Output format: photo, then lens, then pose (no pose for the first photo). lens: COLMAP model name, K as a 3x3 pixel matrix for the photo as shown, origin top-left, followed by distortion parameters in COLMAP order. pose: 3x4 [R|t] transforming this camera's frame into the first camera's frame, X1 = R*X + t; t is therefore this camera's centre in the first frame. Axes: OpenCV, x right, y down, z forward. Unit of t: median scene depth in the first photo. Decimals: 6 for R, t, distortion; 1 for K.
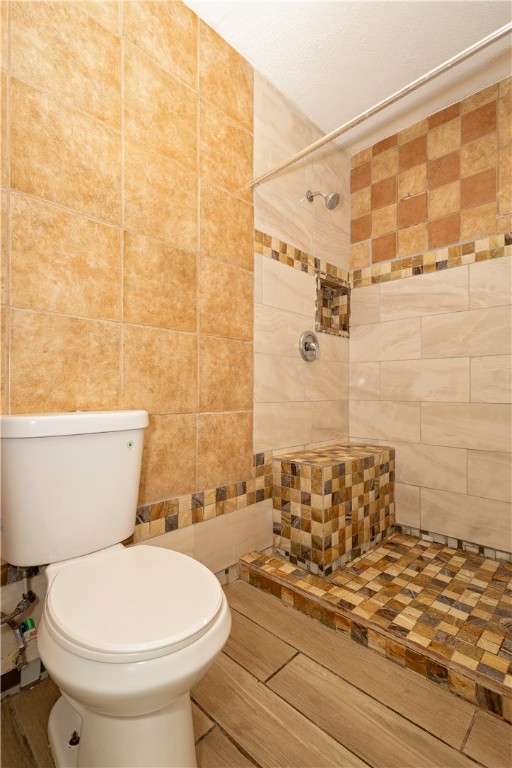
lens RADIAL K [[354.8, 0, 254.6], [0, 354.8, 388.5], [0, 0, 1]] dist [0.010099, -0.000893]
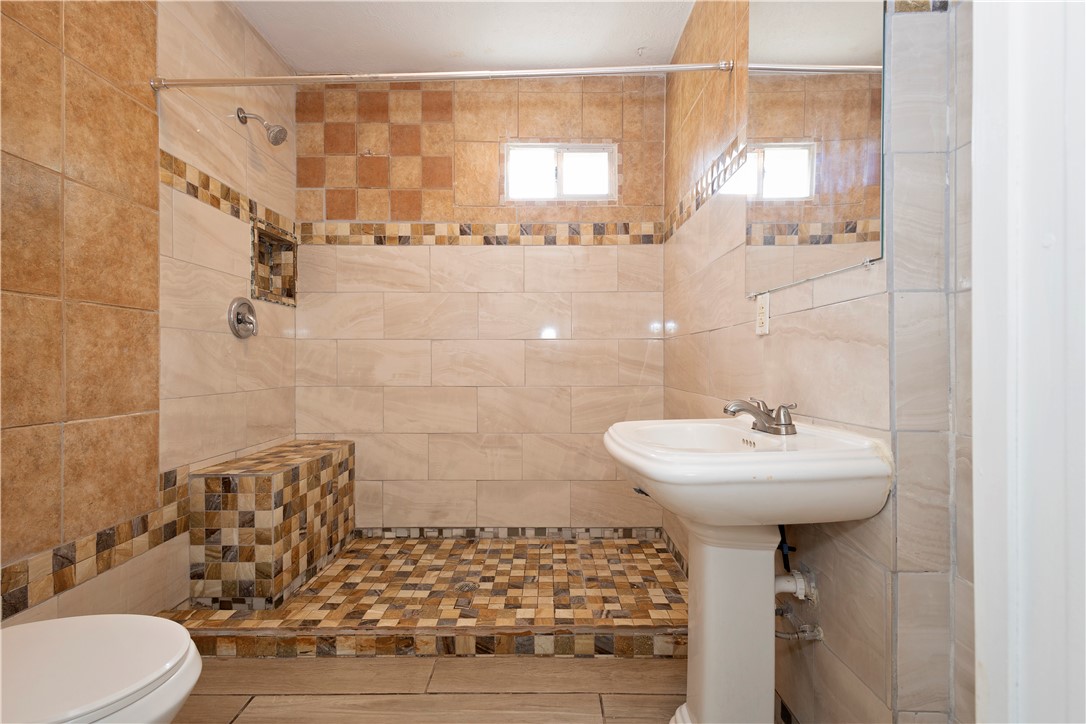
lens RADIAL K [[501.8, 0, 543.0], [0, 501.8, 362.0], [0, 0, 1]] dist [0.010099, -0.000893]
pose [[0.718765, -0.004841, 0.695236, -0.146897], [-0.001756, 0.999960, 0.008778, -0.042047], [-0.695251, -0.007530, 0.718728, -0.226755]]
